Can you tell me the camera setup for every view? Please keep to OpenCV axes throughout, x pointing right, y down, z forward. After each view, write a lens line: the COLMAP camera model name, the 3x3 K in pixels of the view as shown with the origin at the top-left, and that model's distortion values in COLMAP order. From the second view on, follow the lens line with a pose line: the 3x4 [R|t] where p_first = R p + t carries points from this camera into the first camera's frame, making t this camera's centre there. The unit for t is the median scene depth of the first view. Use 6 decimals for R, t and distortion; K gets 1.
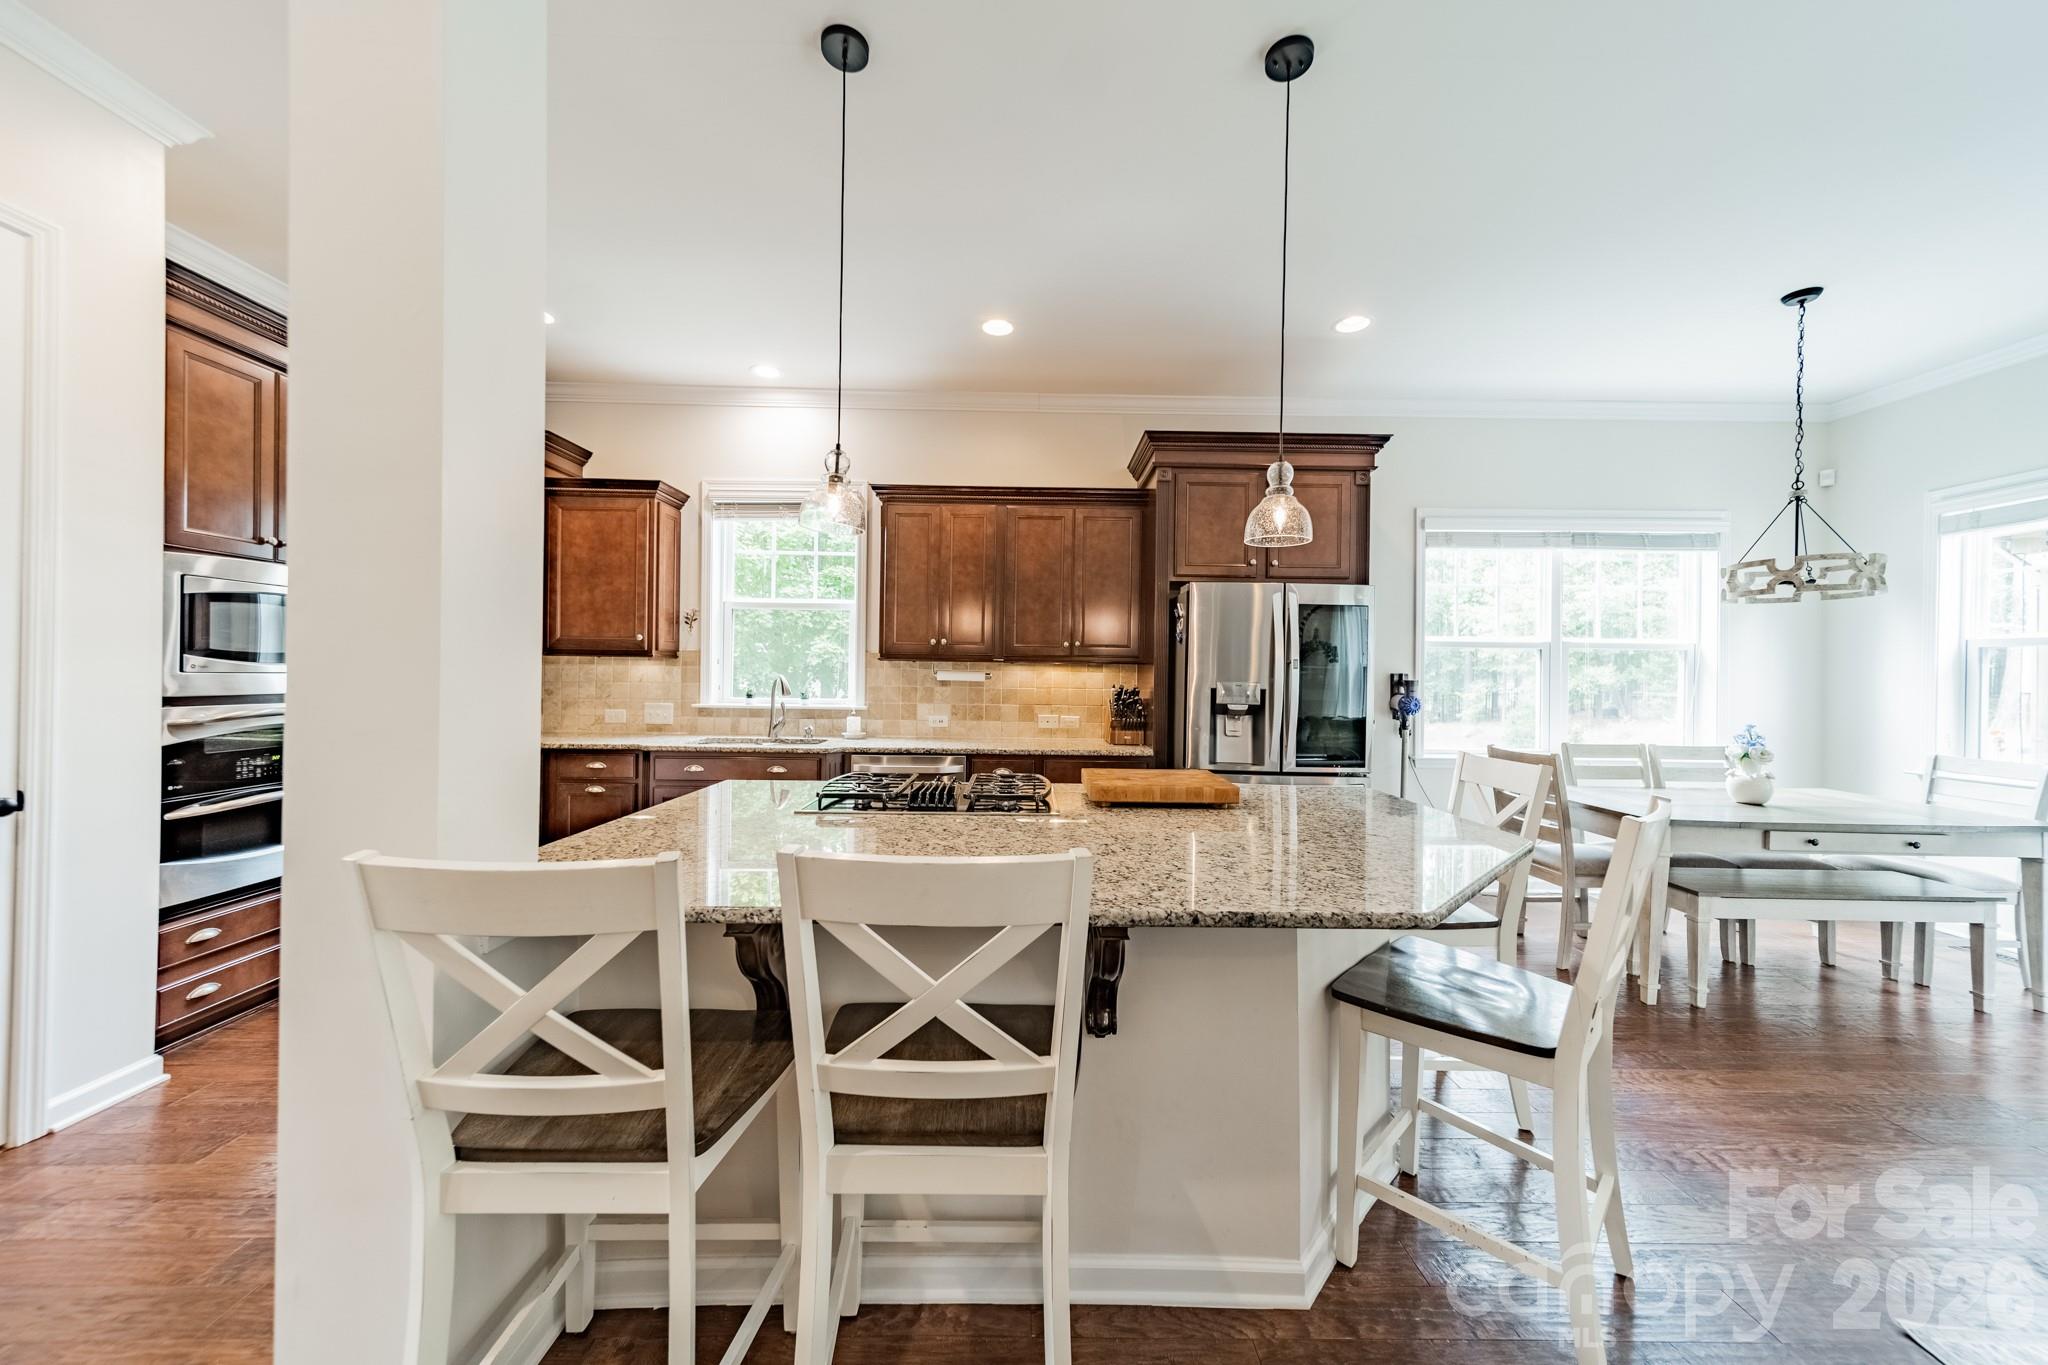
lens RADIAL K [[724.5, 0, 1028.1], [0, 724.5, 673.3], [0, 0, 1]] dist [0.006486, 0.000259]
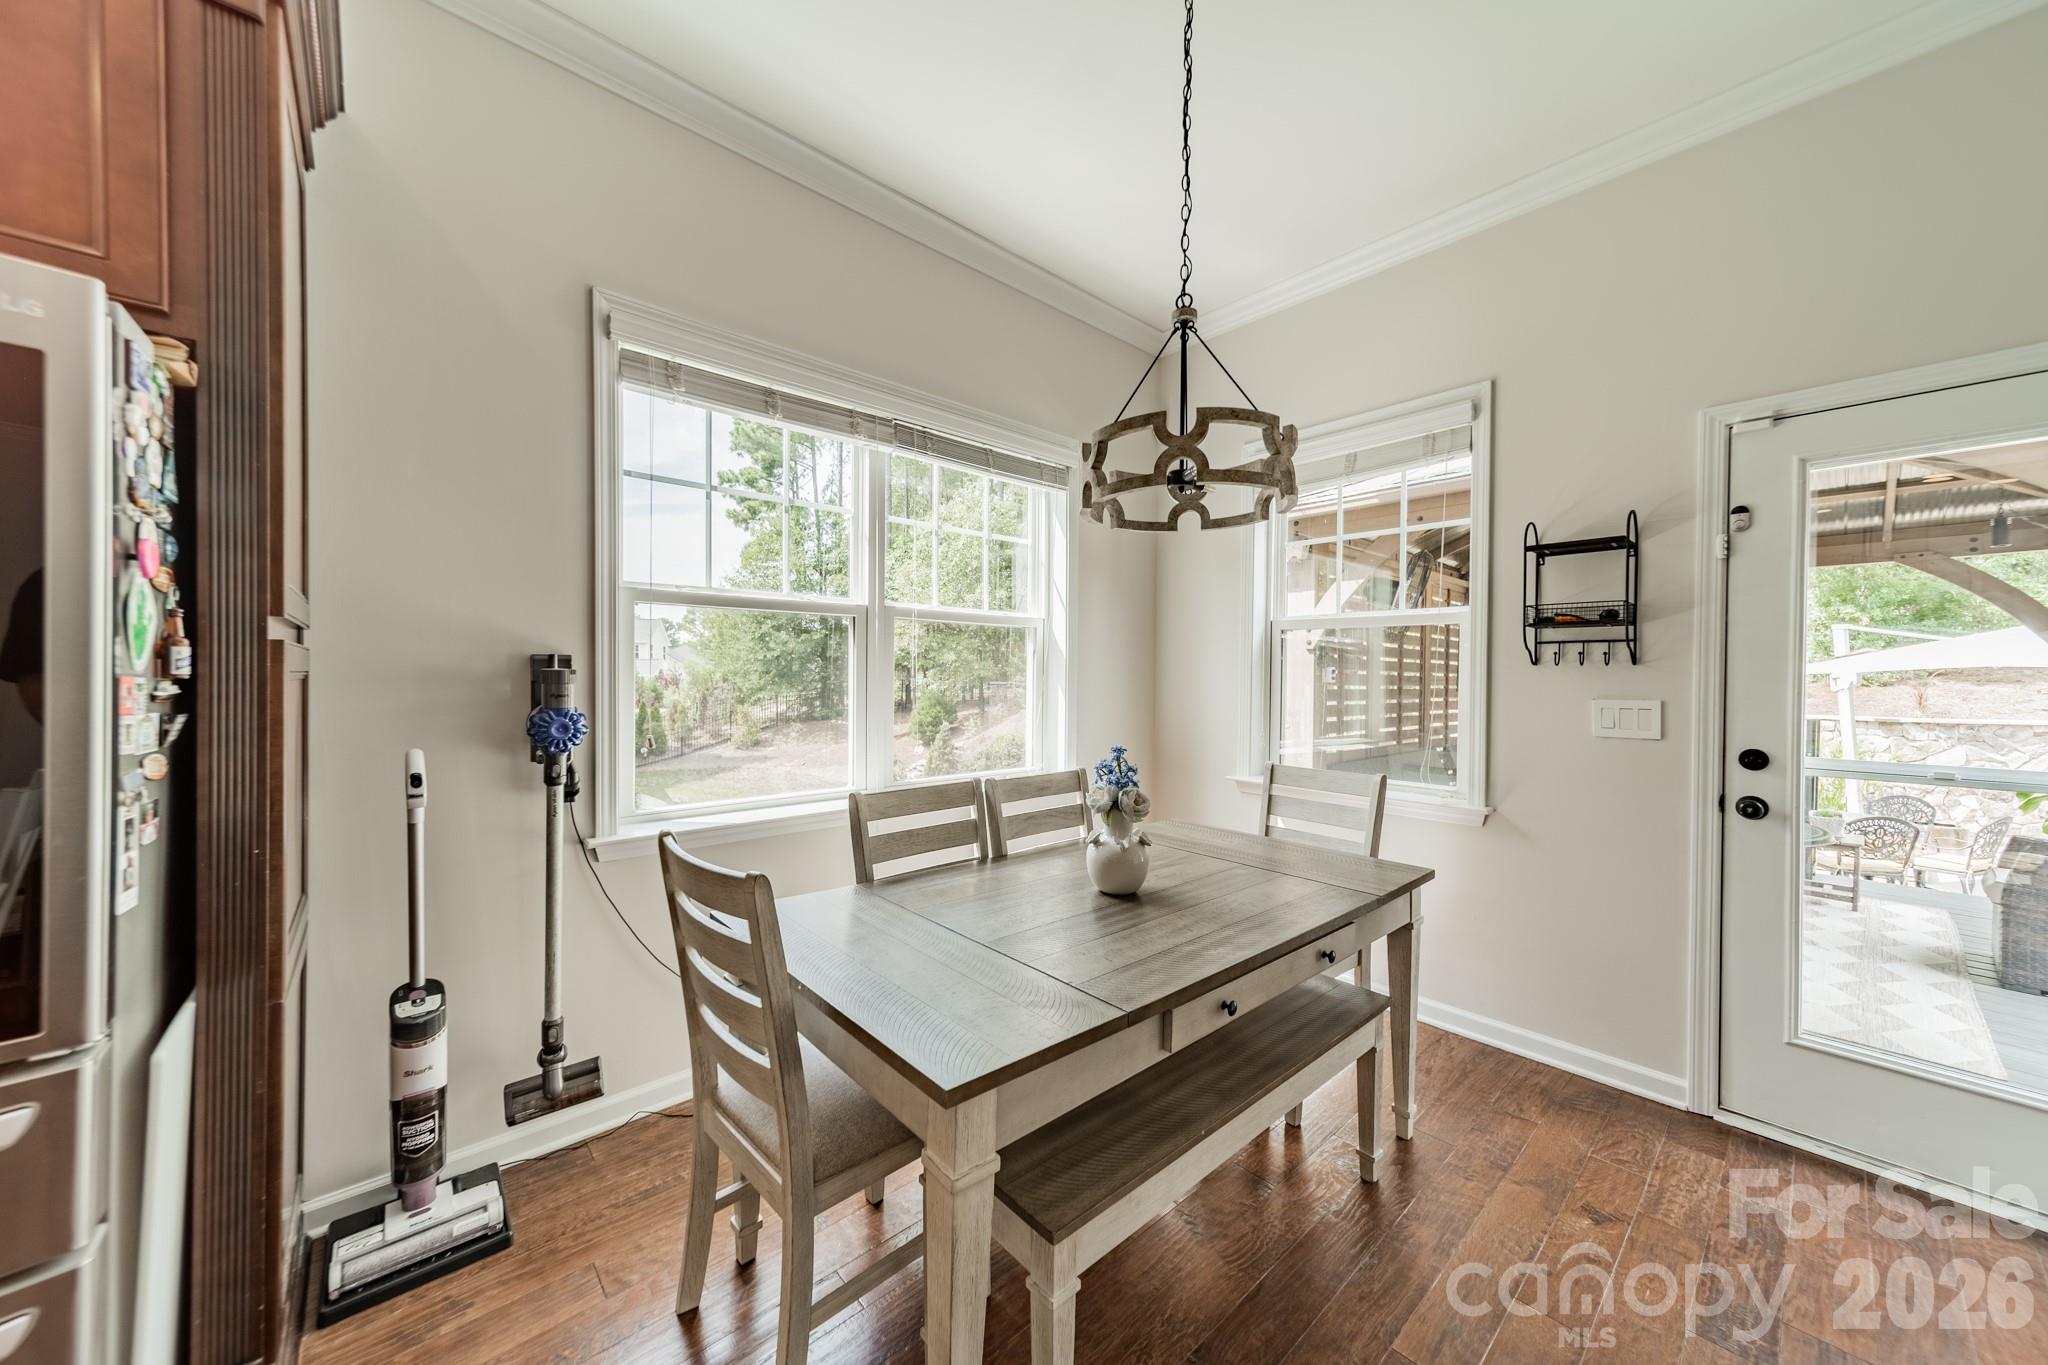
lens RADIAL K [[724.5, 0, 1031.7], [0, 724.5, 684.0], [0, 0, 1]] dist [0.006486, 0.000259]
pose [[0.747989, -0.015847, 0.663522, 0.504646], [0.002004, 0.999764, 0.021618, 0.010172], [-0.663708, -0.014841, 0.747845, 0.553761]]
